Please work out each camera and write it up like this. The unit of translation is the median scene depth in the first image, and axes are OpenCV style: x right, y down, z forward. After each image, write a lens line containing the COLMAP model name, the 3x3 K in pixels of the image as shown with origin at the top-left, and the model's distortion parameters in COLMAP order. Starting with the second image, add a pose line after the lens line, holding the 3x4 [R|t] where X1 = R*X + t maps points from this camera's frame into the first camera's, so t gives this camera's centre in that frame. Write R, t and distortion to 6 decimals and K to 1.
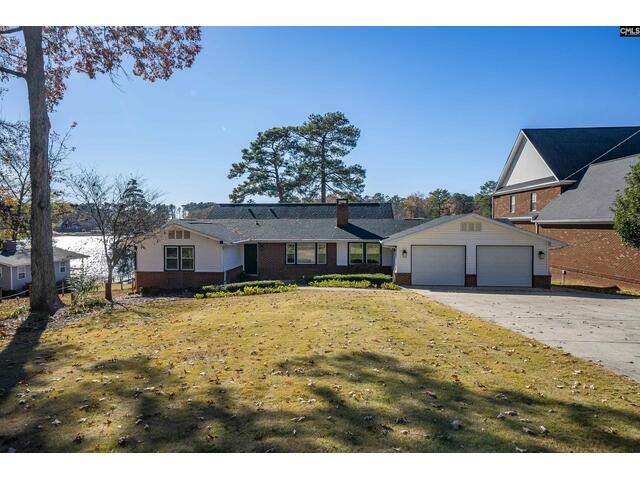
lens RADIAL K [[417.8, 0, 314.8], [0, 417.8, 240.0], [0, 0, 1]] dist [0.024991, 0.002129]
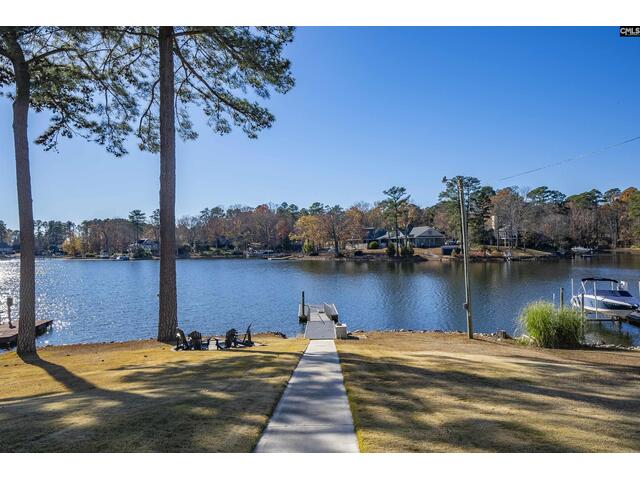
lens RADIAL K [[435.2, 0, 315.1], [0, 435.2, 239.8], [0, 0, 1]] dist [0.026896, 0.002821]
pose [[0.988957, -0.014099, 0.147533, 0.087720], [0.021452, 0.998599, -0.048364, 0.038110], [-0.146644, 0.050995, 0.987874, 0.688515]]
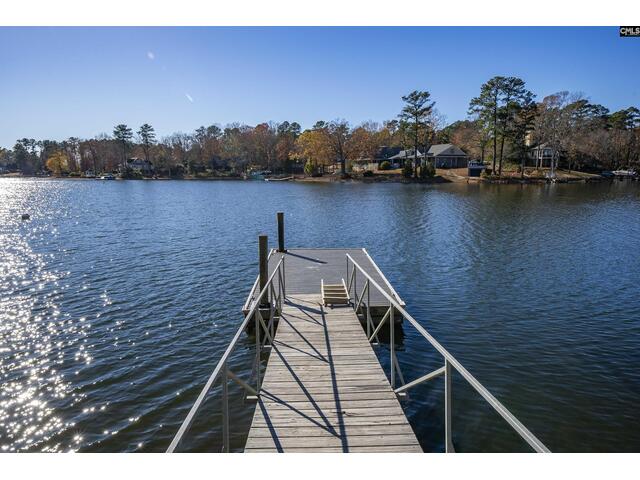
lens RADIAL K [[417.8, 0, 314.8], [0, 417.8, 240.0], [0, 0, 1]] dist [0.024991, 0.002129]
pose [[0.990342, -0.024720, 0.136428, 0.152389], [0.007844, 0.992391, 0.122875, 0.070370], [-0.138427, -0.120618, 0.983000, 1.114895]]
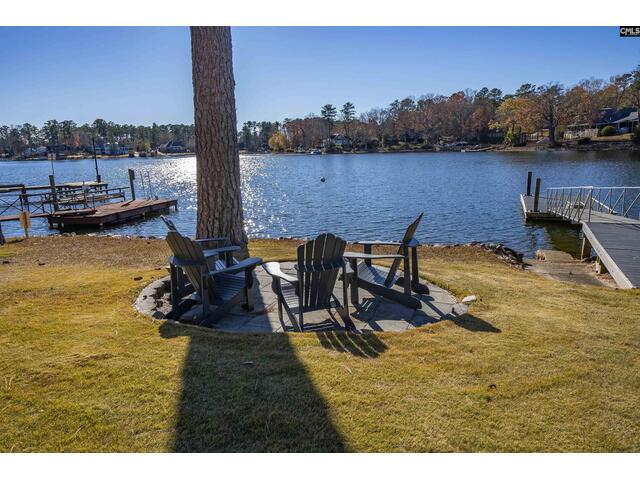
lens RADIAL K [[417.8, 0, 314.8], [0, 417.8, 240.0], [0, 0, 1]] dist [0.024991, 0.002129]
pose [[0.958847, 0.033092, -0.281987, 0.090969], [0.019165, 0.983376, 0.180567, 0.072291], [0.283274, -0.178540, 0.942273, 0.930904]]
